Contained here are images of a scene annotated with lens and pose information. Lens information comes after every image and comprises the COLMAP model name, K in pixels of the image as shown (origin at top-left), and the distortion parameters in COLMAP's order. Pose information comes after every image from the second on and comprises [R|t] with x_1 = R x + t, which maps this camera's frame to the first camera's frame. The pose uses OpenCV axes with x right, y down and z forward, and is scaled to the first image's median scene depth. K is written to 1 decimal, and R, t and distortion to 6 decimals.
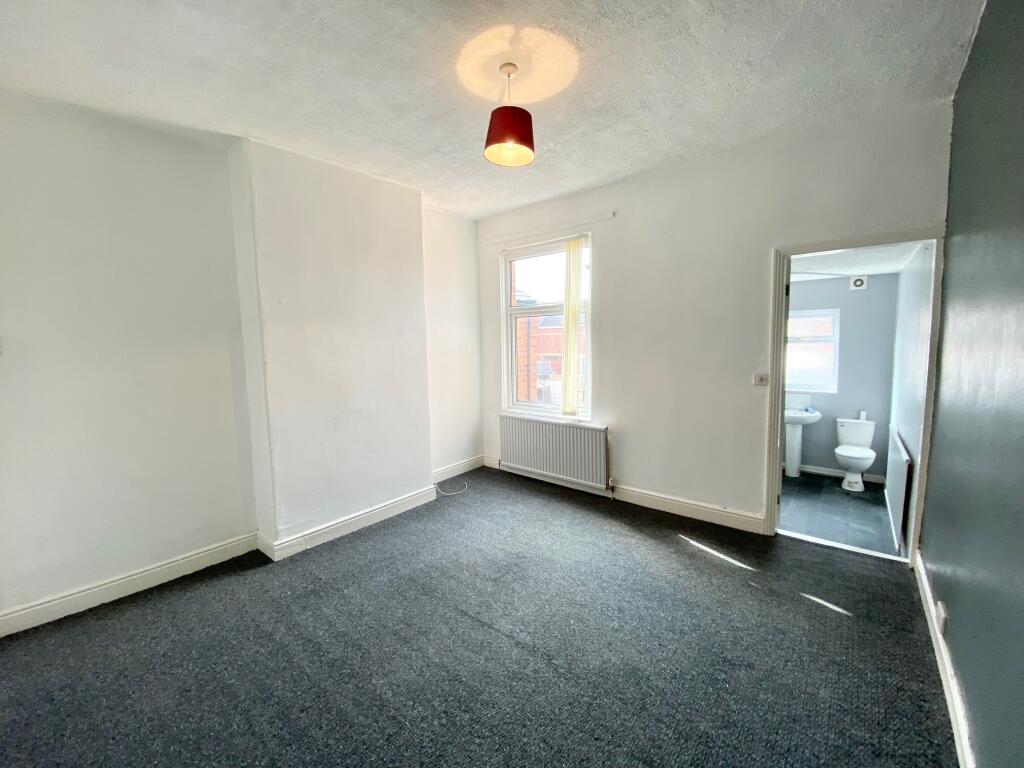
lens RADIAL K [[419.4, 0, 522.2], [0, 419.4, 382.2], [0, 0, 1]] dist [0.016679, -0.001720]
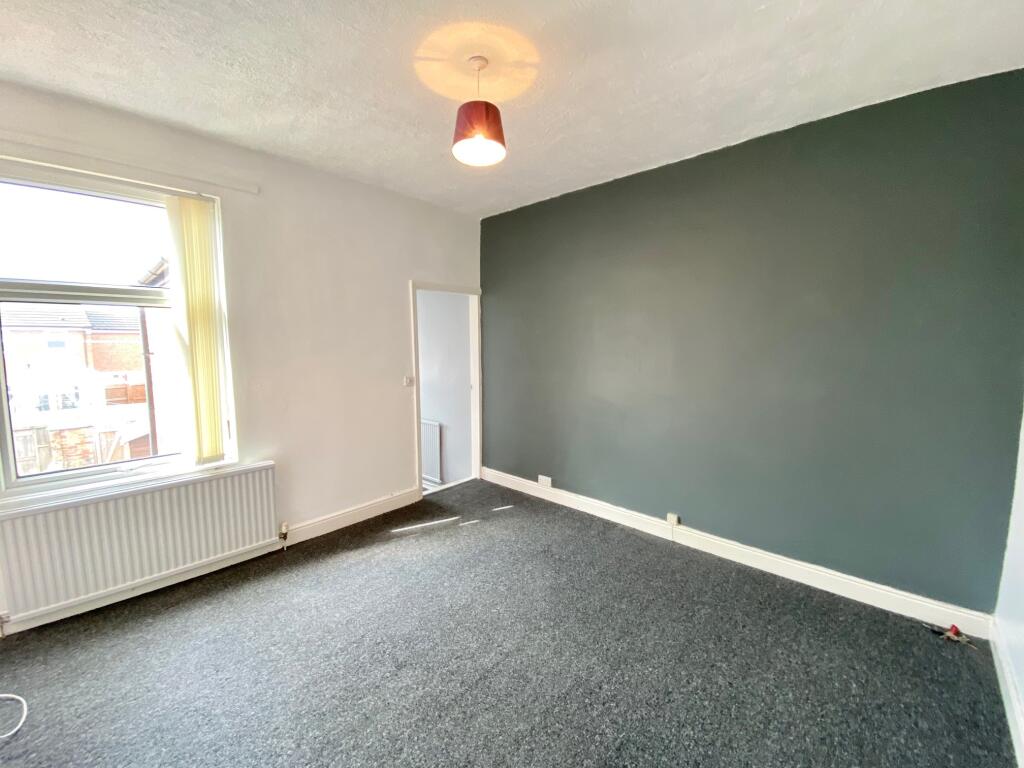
lens RADIAL K [[419.4, 0, 508.7], [0, 419.4, 381.1], [0, 0, 1]] dist [0.016679, -0.001720]
pose [[0.070245, -0.073442, 0.994823, -0.704979], [0.102201, 0.992568, 0.066059, -0.062172], [-0.992281, 0.097032, 0.077229, 0.642792]]
